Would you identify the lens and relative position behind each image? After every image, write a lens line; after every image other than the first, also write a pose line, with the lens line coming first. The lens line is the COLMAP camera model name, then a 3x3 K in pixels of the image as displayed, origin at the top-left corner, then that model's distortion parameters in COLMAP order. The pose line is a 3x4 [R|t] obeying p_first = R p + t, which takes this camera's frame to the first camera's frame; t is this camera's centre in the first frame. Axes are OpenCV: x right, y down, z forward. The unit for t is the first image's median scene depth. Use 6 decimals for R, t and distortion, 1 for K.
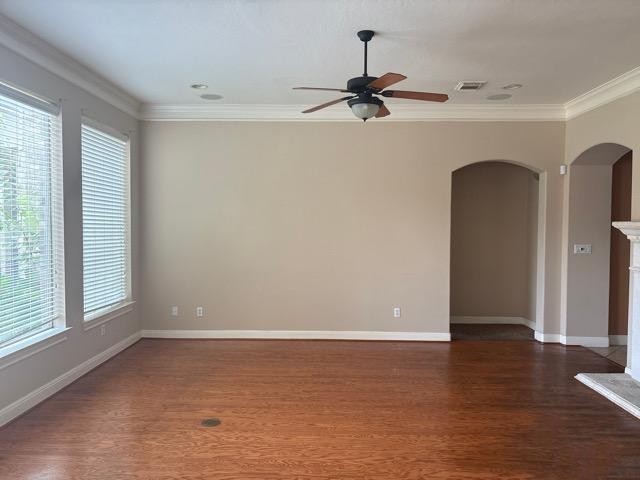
lens RADIAL K [[487.5, 0, 320.4], [0, 487.5, 239.7], [0, 0, 1]] dist [0.029844, -0.013334]
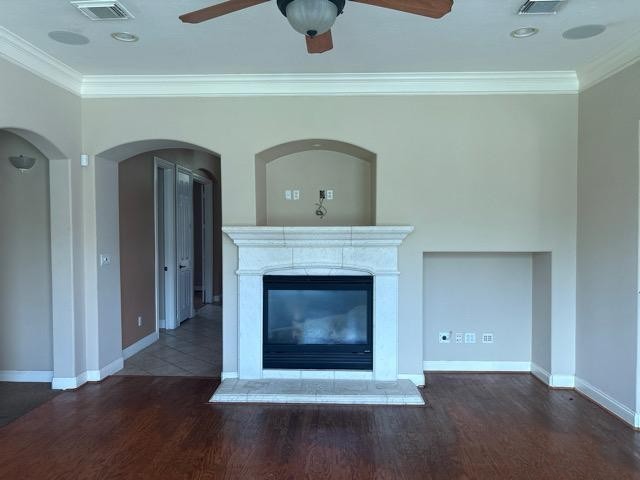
lens RADIAL K [[487.5, 0, 320.2], [0, 487.5, 241.3], [0, 0, 1]] dist [0.029844, -0.013334]
pose [[0.025663, -0.032484, 0.999143, -0.371715], [0.038723, 0.998754, 0.031477, -0.030540], [-0.998920, 0.037882, 0.026889, 0.812159]]
